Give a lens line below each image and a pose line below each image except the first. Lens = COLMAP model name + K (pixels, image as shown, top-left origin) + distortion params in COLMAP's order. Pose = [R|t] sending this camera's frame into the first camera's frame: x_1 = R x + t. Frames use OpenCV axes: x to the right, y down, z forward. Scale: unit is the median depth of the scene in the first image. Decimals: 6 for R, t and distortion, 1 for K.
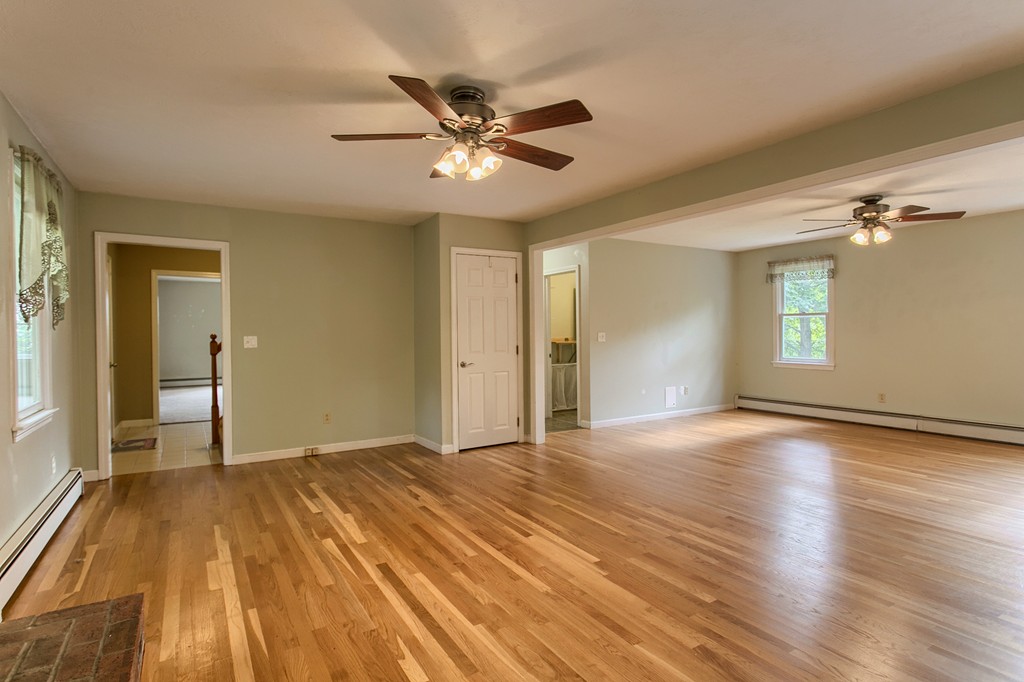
lens RADIAL K [[492.4, 0, 522.5], [0, 492.4, 333.9], [0, 0, 1]] dist [0.000308, 0.000737]
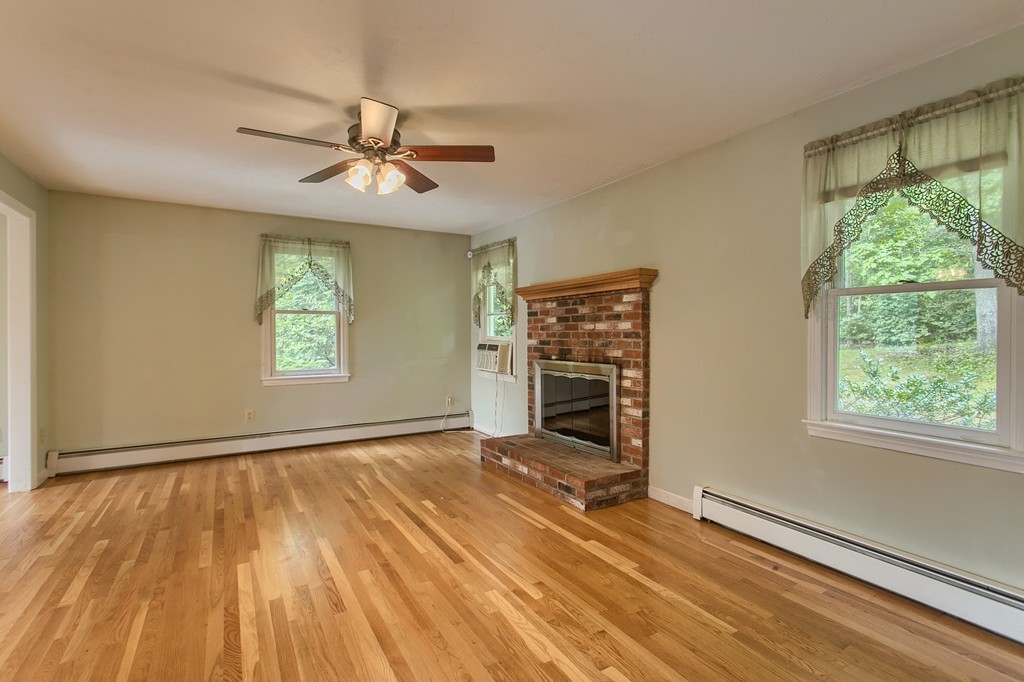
lens RADIAL K [[492.4, 0, 522.5], [0, 492.4, 333.9], [0, 0, 1]] dist [0.000308, 0.000737]
pose [[-0.999366, 0.007173, 0.034861, -0.385178], [0.007543, 0.999916, 0.010496, -0.003746], [-0.034782, 0.010752, -0.999337, 1.694256]]
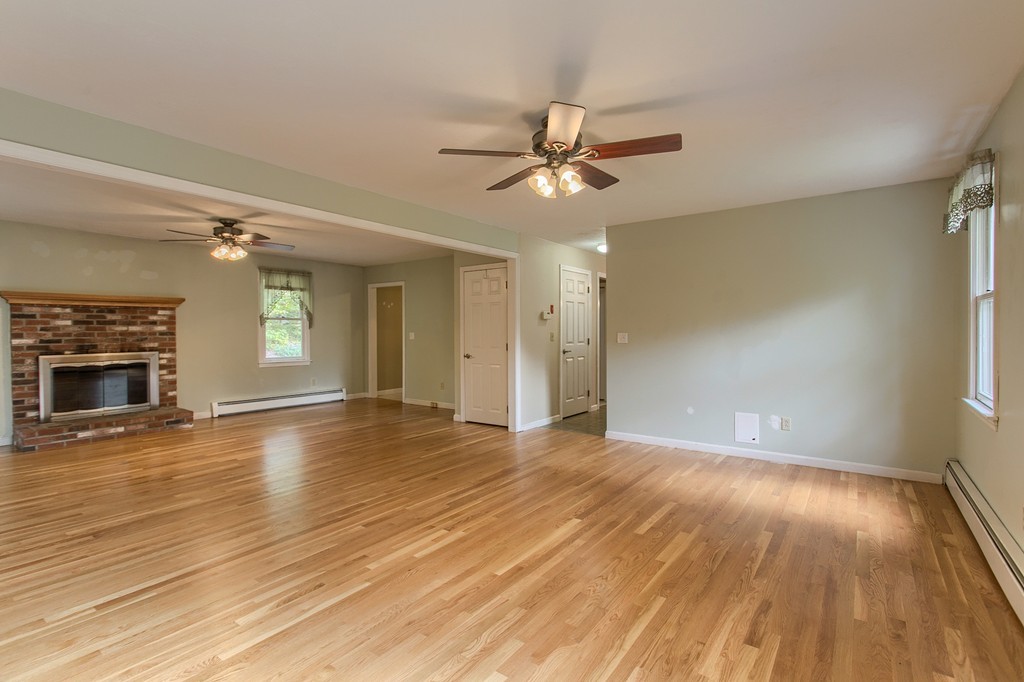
lens RADIAL K [[492.4, 0, 522.5], [0, 492.4, 333.9], [0, 0, 1]] dist [0.000308, 0.000737]
pose [[0.384797, 0.012197, -0.922921, 1.948853], [-0.006806, 0.999923, 0.010377, -0.018103], [0.922976, 0.002288, 0.384850, 1.077869]]
